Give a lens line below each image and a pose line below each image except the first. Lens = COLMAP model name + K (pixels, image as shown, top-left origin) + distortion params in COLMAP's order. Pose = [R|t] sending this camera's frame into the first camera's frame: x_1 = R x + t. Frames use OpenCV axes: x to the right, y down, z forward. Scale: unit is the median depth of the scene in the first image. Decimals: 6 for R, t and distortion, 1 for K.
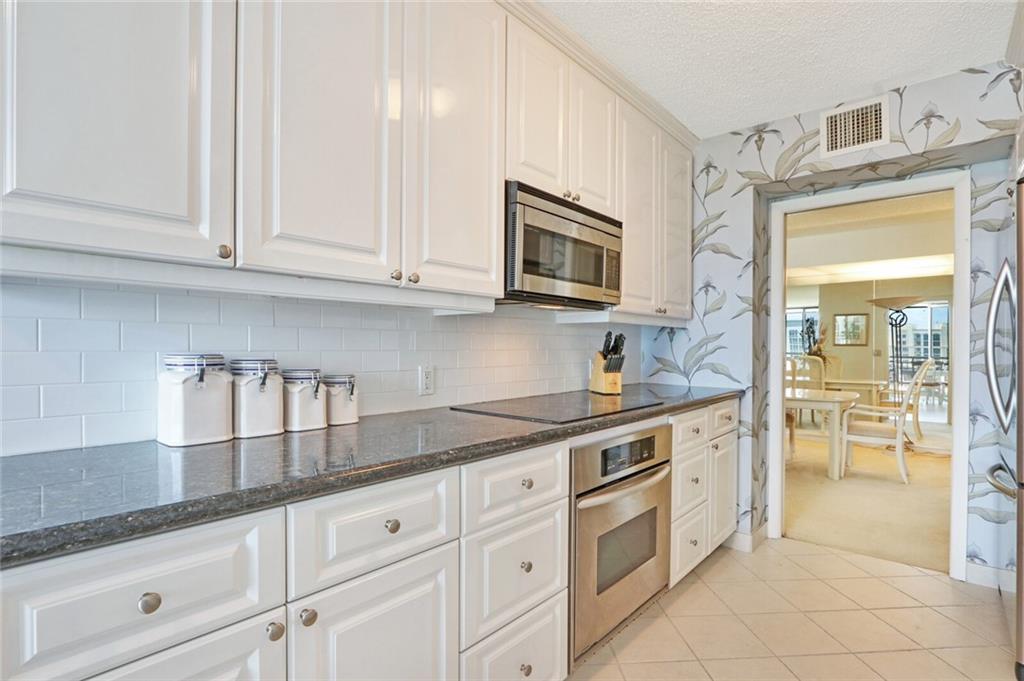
lens RADIAL K [[525.7, 0, 511.9], [0, 525.7, 361.1], [0, 0, 1]] dist [-0.002689, -0.000554]
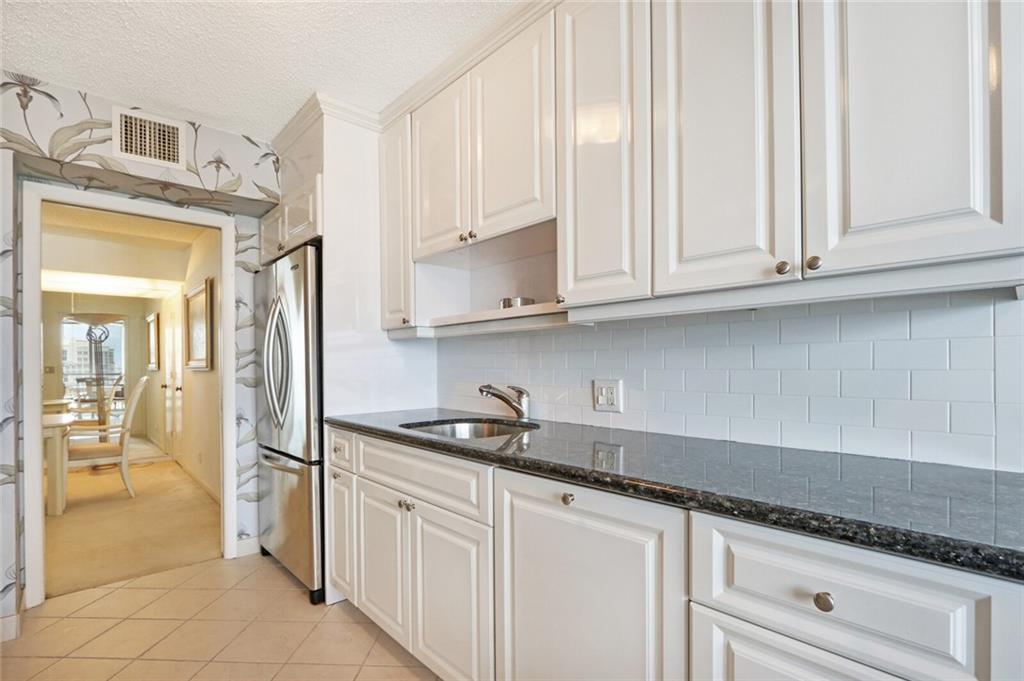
lens RADIAL K [[494.0, 0, 512.5], [0, 494.0, 373.9], [0, 0, 1]] dist [-0.016979, 0.000699]
pose [[0.080311, -0.023449, 0.996494, -0.203264], [0.029284, 0.999347, 0.021156, -0.008386], [-0.996340, 0.027482, 0.080946, 0.262737]]
